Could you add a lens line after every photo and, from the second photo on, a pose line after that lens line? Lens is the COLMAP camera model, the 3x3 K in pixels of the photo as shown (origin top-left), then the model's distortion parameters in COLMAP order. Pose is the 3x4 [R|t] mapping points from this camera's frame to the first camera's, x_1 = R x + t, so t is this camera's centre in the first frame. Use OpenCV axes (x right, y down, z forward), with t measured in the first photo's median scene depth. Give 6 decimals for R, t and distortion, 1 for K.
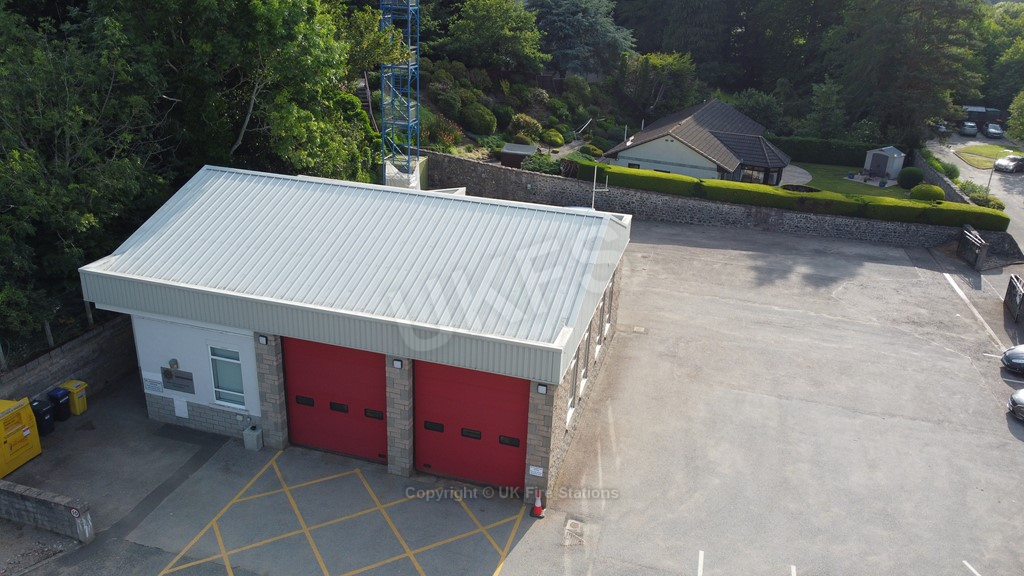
lens RADIAL K [[777.6, 0, 514.1], [0, 777.6, 286.0], [0, 0, 1]] dist [0.006824, -0.007894]
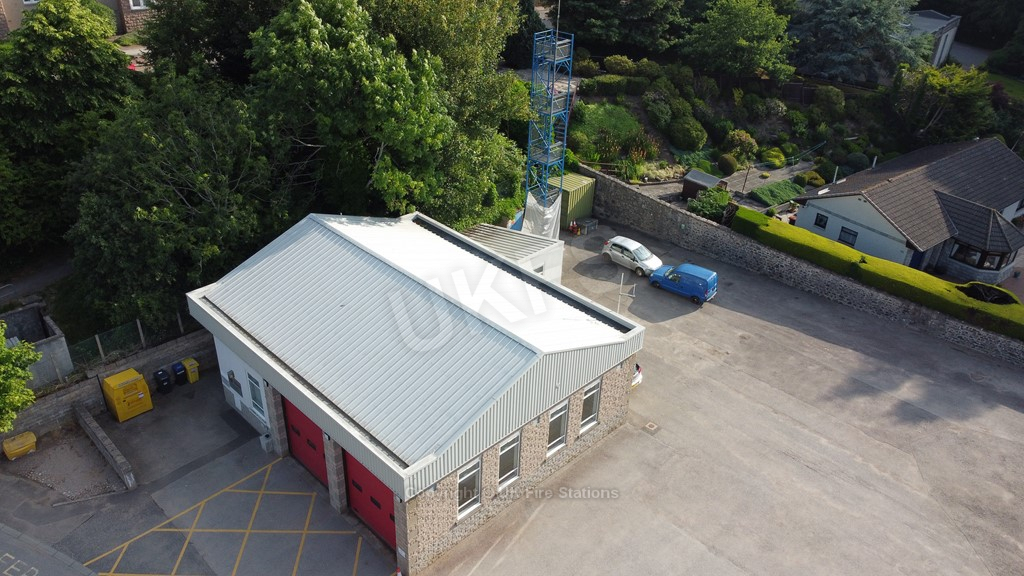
lens RADIAL K [[777.6, 0, 513.0], [0, 777.6, 288.5], [0, 0, 1]] dist [0.006824, -0.007894]
pose [[0.877295, 0.236674, -0.417538, 0.511630], [-0.180154, 0.968734, 0.170586, -0.351260], [0.444857, -0.074433, 0.892503, -0.000159]]
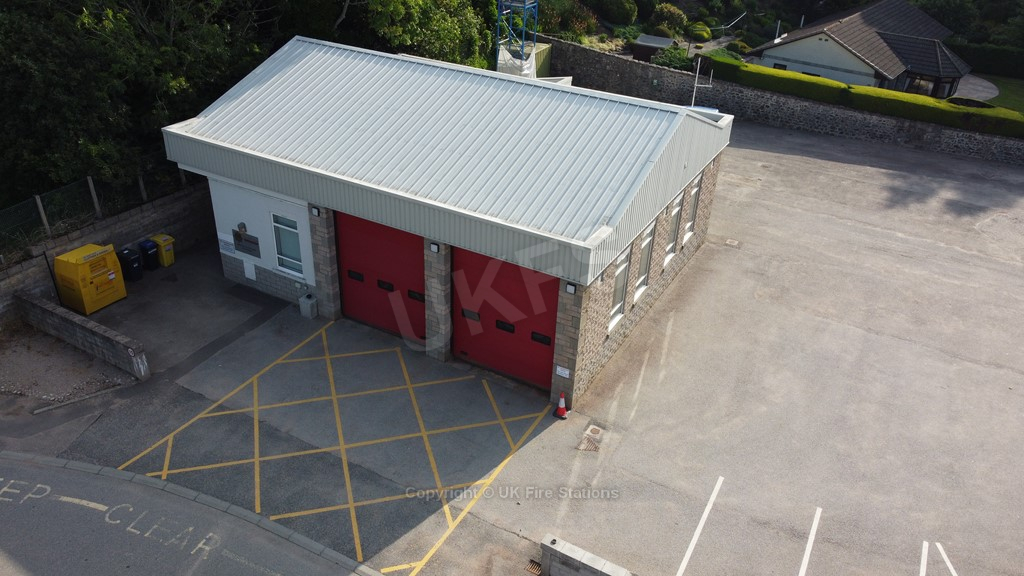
lens RADIAL K [[777.6, 0, 513.8], [0, 777.6, 286.3], [0, 0, 1]] dist [0.006824, -0.007894]
pose [[0.974252, 0.110528, -0.196511, 0.124889], [-0.084841, 0.987253, 0.134659, 0.006058], [0.208890, -0.114520, 0.971211, 0.048395]]
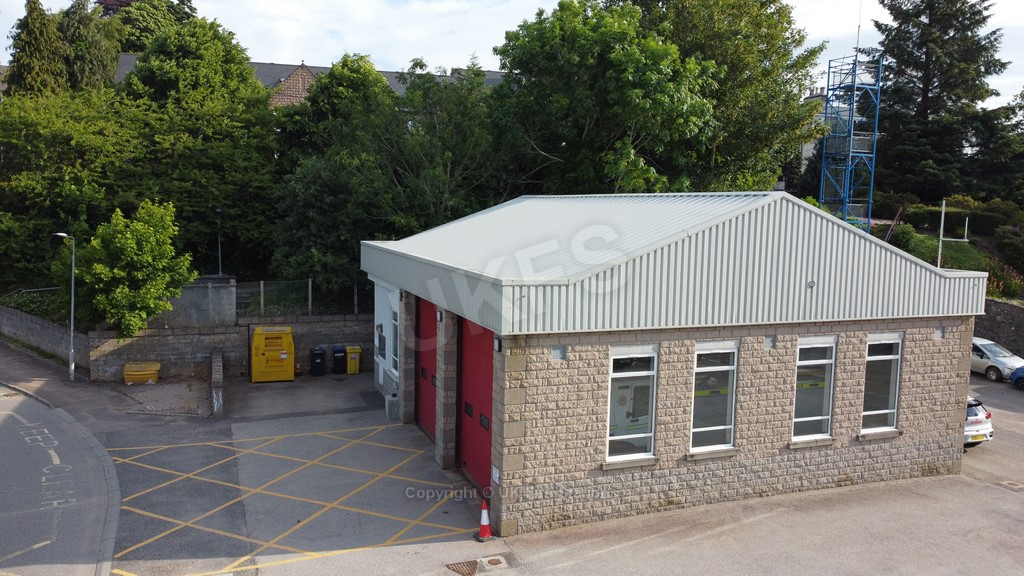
lens RADIAL K [[777.6, 0, 512.0], [0, 777.6, 287.8], [0, 0, 1]] dist [0.006824, -0.007894]
pose [[0.604966, 0.054485, -0.794385, 0.504647], [-0.296552, 0.941300, -0.161278, 0.158552], [0.738967, 0.333145, 0.585613, 0.453110]]
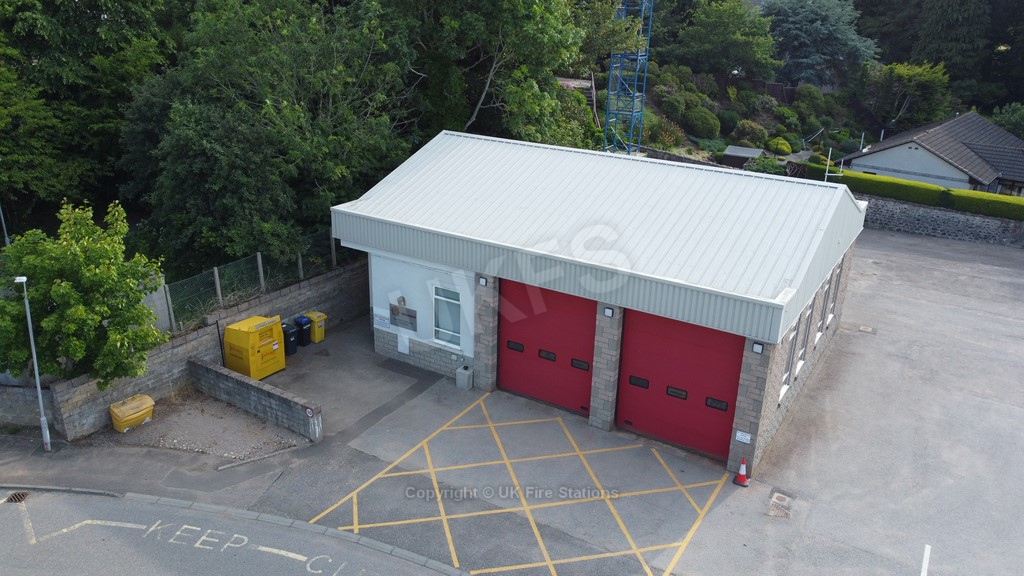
lens RADIAL K [[777.6, 0, 513.4], [0, 777.6, 286.6], [0, 0, 1]] dist [0.006824, -0.007894]
pose [[0.962751, 0.080983, -0.257978, -0.010082], [-0.090496, 0.995578, -0.025200, 0.087880], [0.254797, 0.047607, 0.965822, -0.003508]]
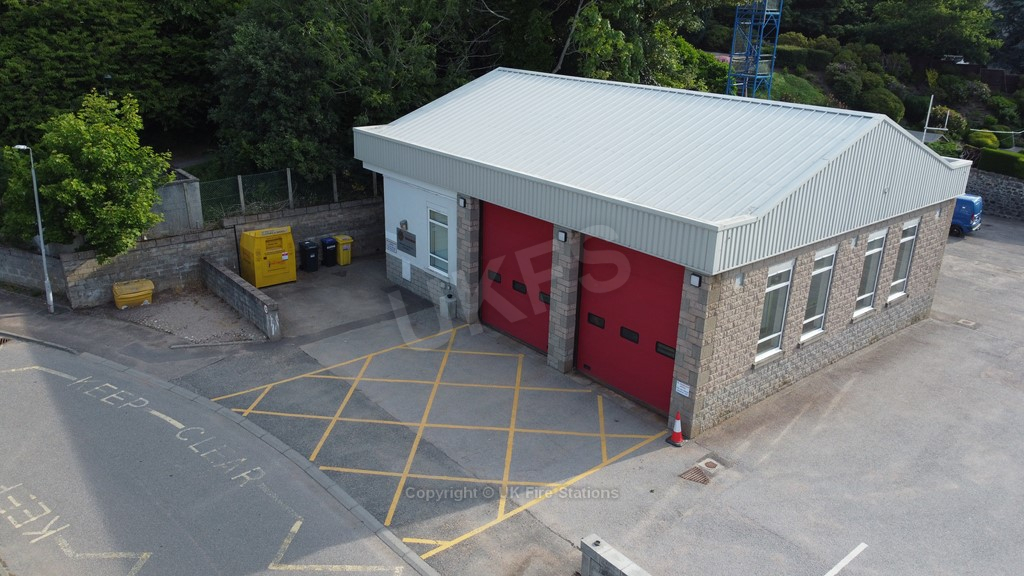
lens RADIAL K [[777.6, 0, 512.8], [0, 777.6, 287.2], [0, 0, 1]] dist [0.006824, -0.007894]
pose [[0.830324, 0.173693, -0.529522, 0.248338], [-0.202091, 0.979357, 0.004355, 0.140945], [0.519347, 0.103396, 0.848285, 0.174390]]
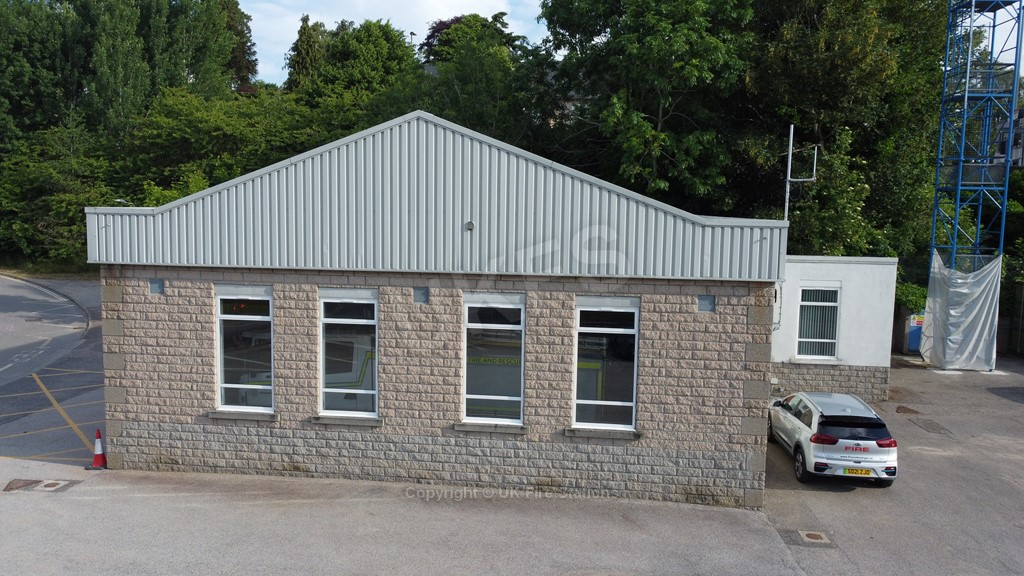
lens RADIAL K [[777.6, 0, 512.4], [0, 777.6, 290.9], [0, 0, 1]] dist [0.006824, -0.007894]
pose [[0.162908, 0.066692, -0.984385, 0.663679], [-0.381901, 0.924203, -0.000587, 0.000817], [0.909732, 0.376034, 0.176030, 0.986857]]
